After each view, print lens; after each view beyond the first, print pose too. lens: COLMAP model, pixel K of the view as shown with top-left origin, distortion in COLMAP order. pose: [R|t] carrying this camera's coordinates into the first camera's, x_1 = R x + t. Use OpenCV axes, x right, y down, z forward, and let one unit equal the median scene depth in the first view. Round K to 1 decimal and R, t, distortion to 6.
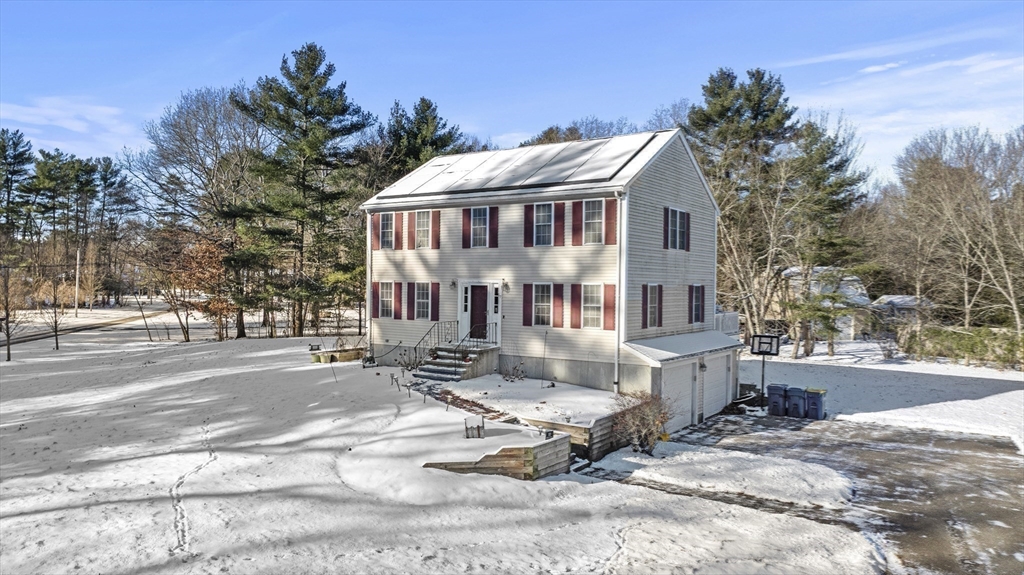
lens RADIAL K [[726.5, 0, 512.0], [0, 726.5, 287.5], [0, 0, 1]] dist [0.001983, -0.000755]
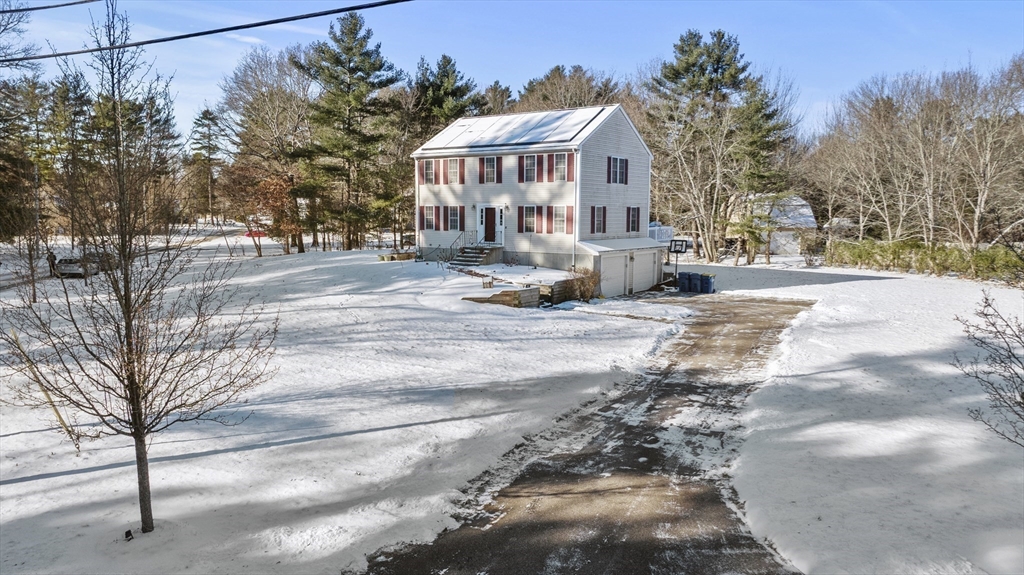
lens RADIAL K [[711.0, 0, 516.3], [0, 711.0, 294.9], [0, 0, 1]] dist [-0.007196, -0.003921]
pose [[0.999898, -0.003442, -0.013837, 0.031146], [0.004951, 0.993859, 0.110540, 0.015163], [0.013371, -0.110597, 0.993775, -0.536127]]
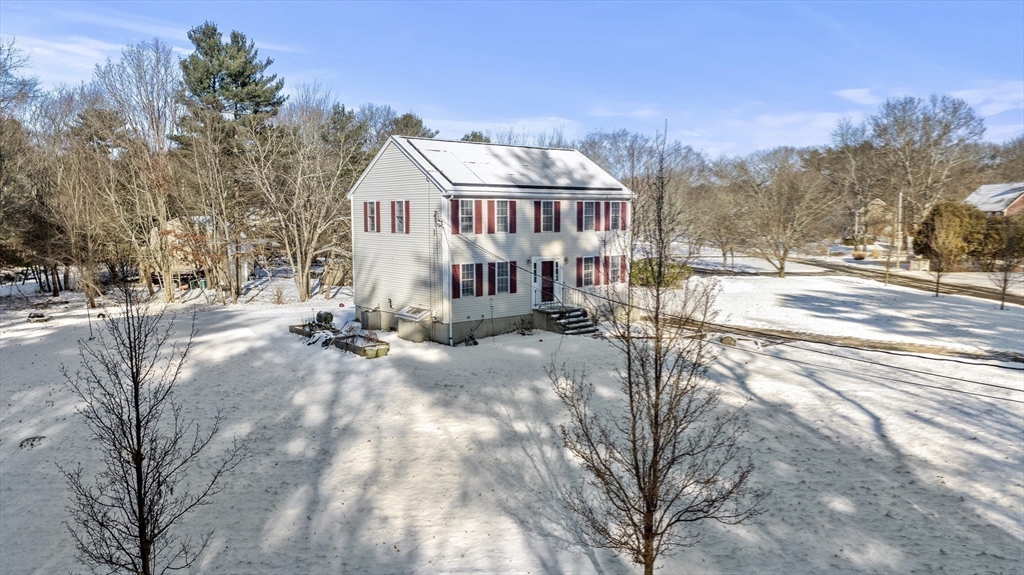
lens RADIAL K [[726.5, 0, 512.0], [0, 726.5, 287.5], [0, 0, 1]] dist [0.001983, -0.000755]
pose [[0.287377, -0.059968, 0.955938, -1.304174], [0.060664, 0.997174, 0.044317, -0.016461], [-0.955895, 0.045256, 0.290203, 0.681461]]
